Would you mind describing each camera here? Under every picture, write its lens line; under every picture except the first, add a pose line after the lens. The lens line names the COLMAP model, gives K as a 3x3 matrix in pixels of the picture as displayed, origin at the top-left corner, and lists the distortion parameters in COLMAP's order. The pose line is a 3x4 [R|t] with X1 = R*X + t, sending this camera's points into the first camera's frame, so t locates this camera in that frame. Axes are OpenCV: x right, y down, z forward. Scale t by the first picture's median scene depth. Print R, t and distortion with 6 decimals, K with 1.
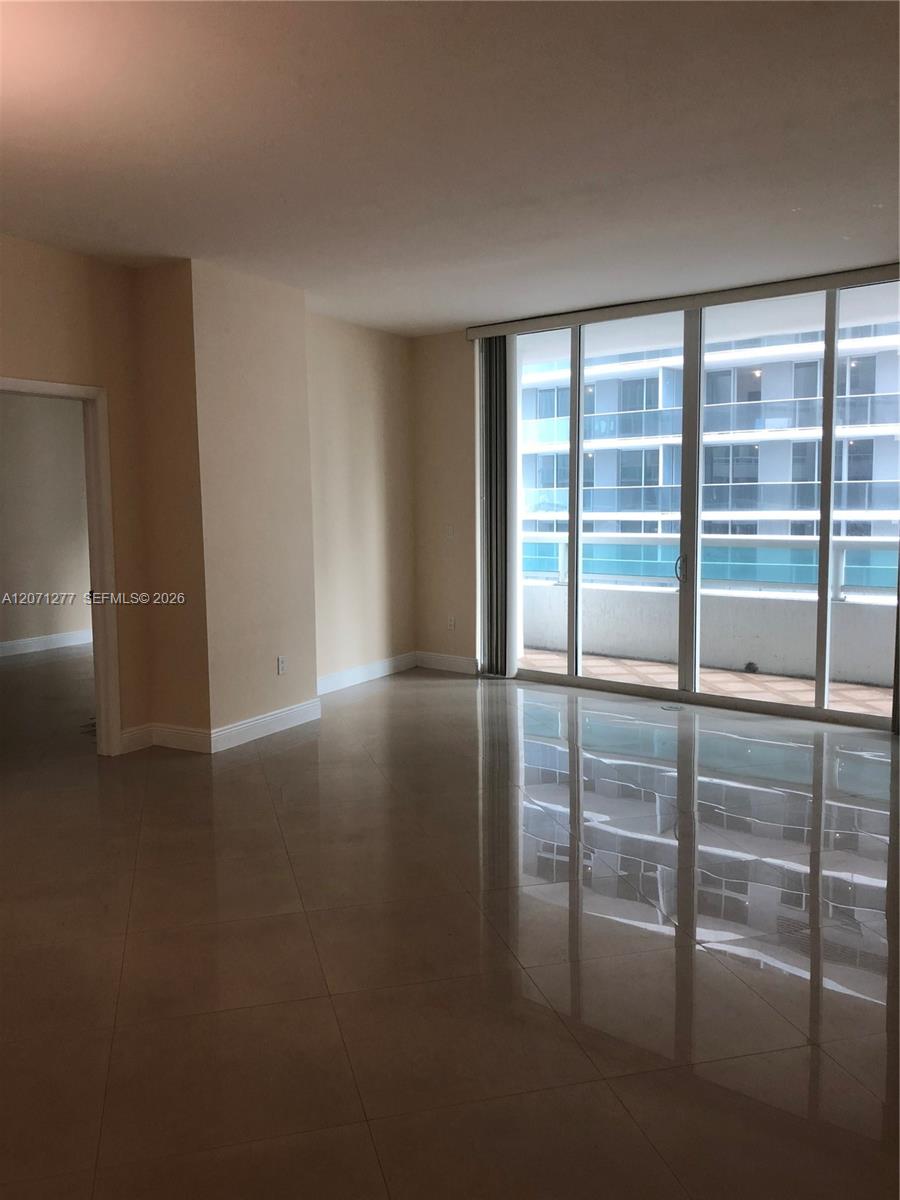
lens RADIAL K [[966.6, 0, 449.3], [0, 966.6, 586.6], [0, 0, 1]] dist [0.027172, -0.031924]
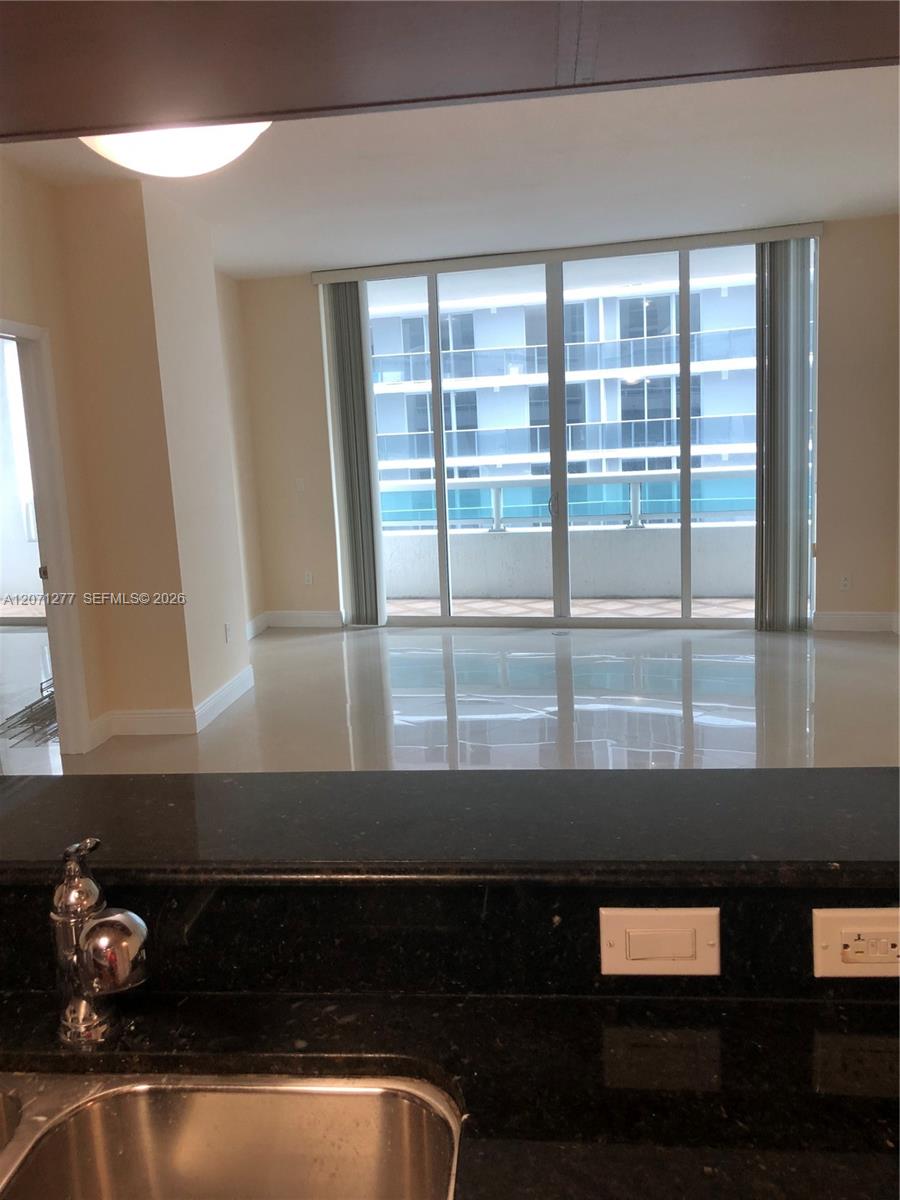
lens RADIAL K [[966.6, 0, 437.4], [0, 966.6, 602.4], [0, 0, 1]] dist [0.027172, -0.031924]
pose [[0.909725, -0.098755, 0.403296, -0.292684], [0.074296, 0.994344, 0.075893, -0.002960], [-0.408510, -0.039078, 0.911917, 0.052112]]
